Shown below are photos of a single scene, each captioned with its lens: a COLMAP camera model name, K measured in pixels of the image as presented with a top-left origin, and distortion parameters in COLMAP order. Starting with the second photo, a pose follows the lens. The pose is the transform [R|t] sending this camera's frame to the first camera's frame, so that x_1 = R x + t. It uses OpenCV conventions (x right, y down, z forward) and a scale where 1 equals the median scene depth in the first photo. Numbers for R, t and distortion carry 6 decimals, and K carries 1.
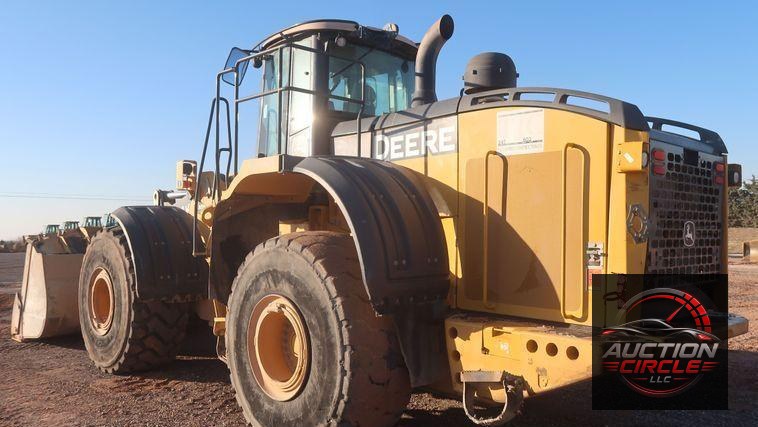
lens RADIAL K [[534.1, 0, 380.4], [0, 534.1, 213.2], [0, 0, 1]] dist [-0.055183, 0.003776]
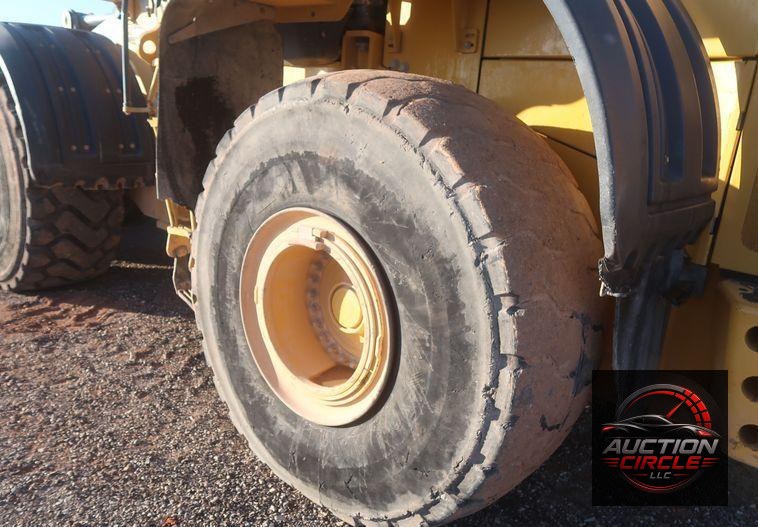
lens RADIAL K [[564.8, 0, 379.4], [0, 564.8, 266.3], [0, 0, 1]] dist [-0.021670, 0.000381]
pose [[0.995643, 0.053866, 0.076120, -0.160031], [-0.074407, 0.950937, 0.300304, 0.047241], [-0.056209, -0.304659, 0.950801, 0.489383]]
